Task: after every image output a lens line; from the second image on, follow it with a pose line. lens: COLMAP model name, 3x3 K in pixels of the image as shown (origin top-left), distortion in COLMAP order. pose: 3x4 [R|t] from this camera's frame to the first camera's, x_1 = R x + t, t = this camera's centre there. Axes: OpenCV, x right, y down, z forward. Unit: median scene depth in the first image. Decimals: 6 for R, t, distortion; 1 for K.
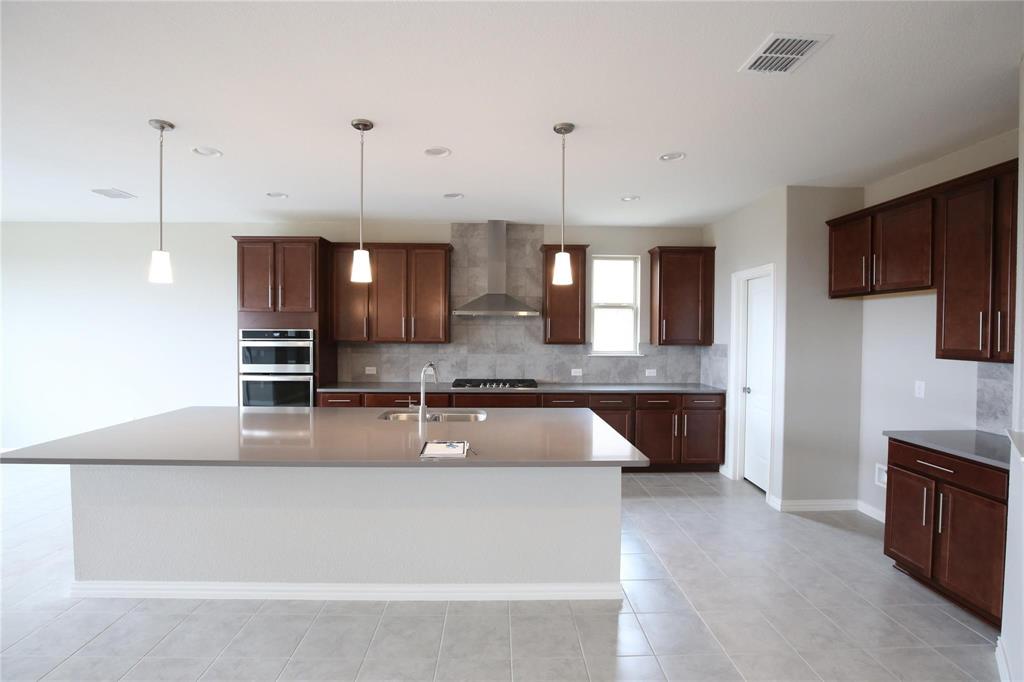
lens RADIAL K [[471.2, 0, 512.0], [0, 471.2, 341.0], [0, 0, 1]] dist [-0.036254, 0.000809]
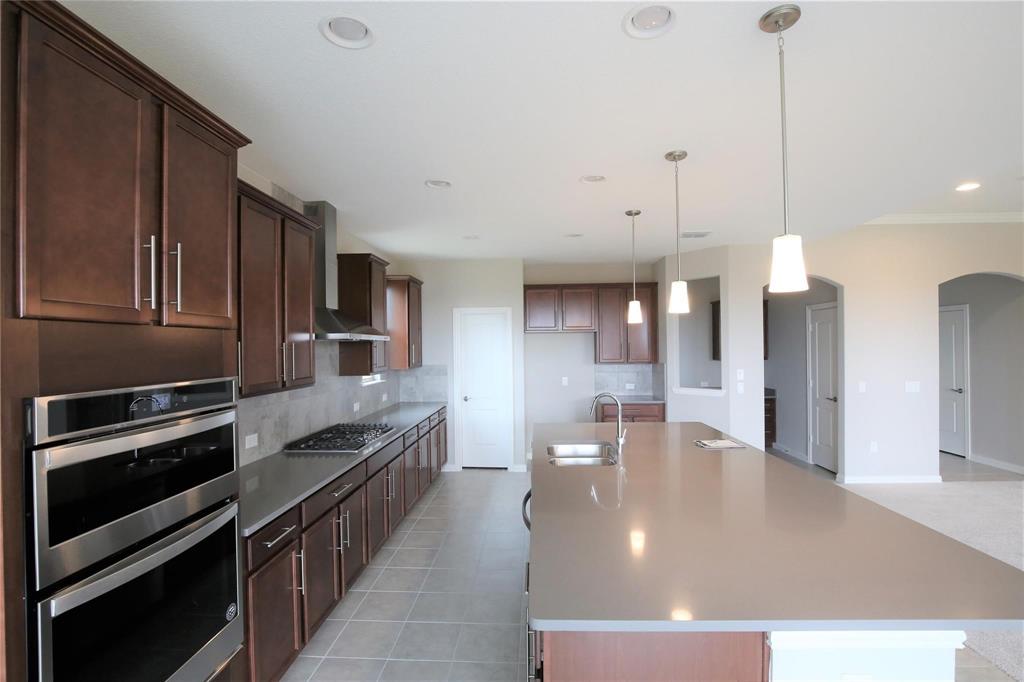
lens RADIAL K [[471.2, 0, 512.0], [0, 471.2, 341.0], [0, 0, 1]] dist [-0.036254, 0.000809]
pose [[0.085460, 0.001778, 0.996340, -0.830245], [0.034429, 0.999396, -0.004736, -0.046994], [-0.995747, 0.034708, 0.085347, 0.791241]]
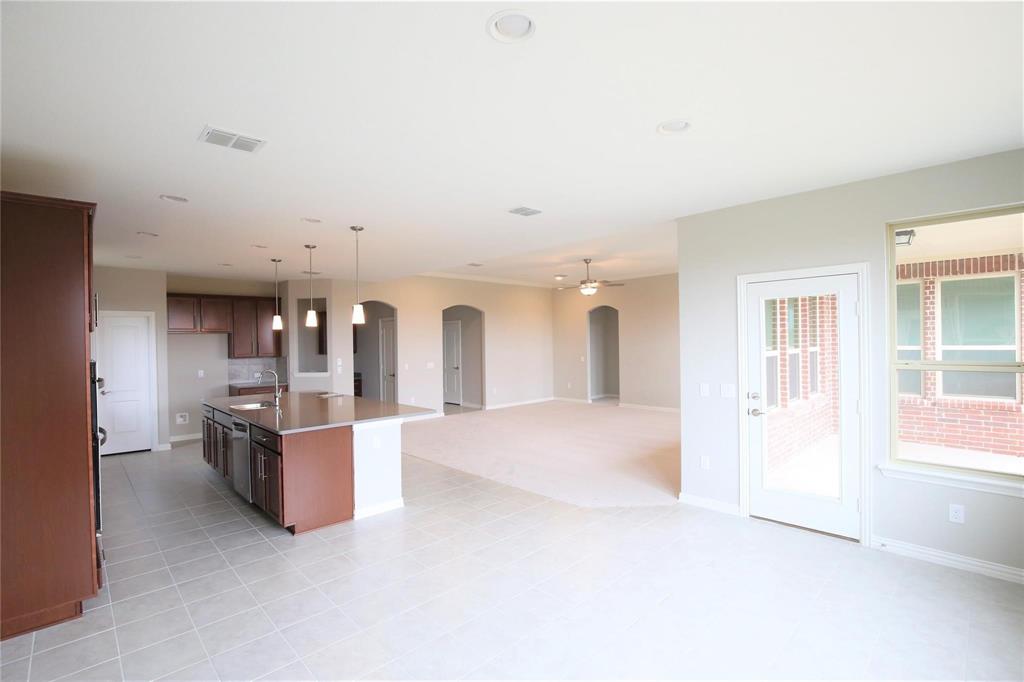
lens RADIAL K [[471.2, 0, 512.0], [0, 471.2, 341.0], [0, 0, 1]] dist [-0.036254, 0.000809]
pose [[-0.666692, 0.001900, 0.745331, -1.452836], [0.027280, 0.999389, 0.021854, -0.052474], [-0.744834, 0.034903, -0.666337, 1.048407]]
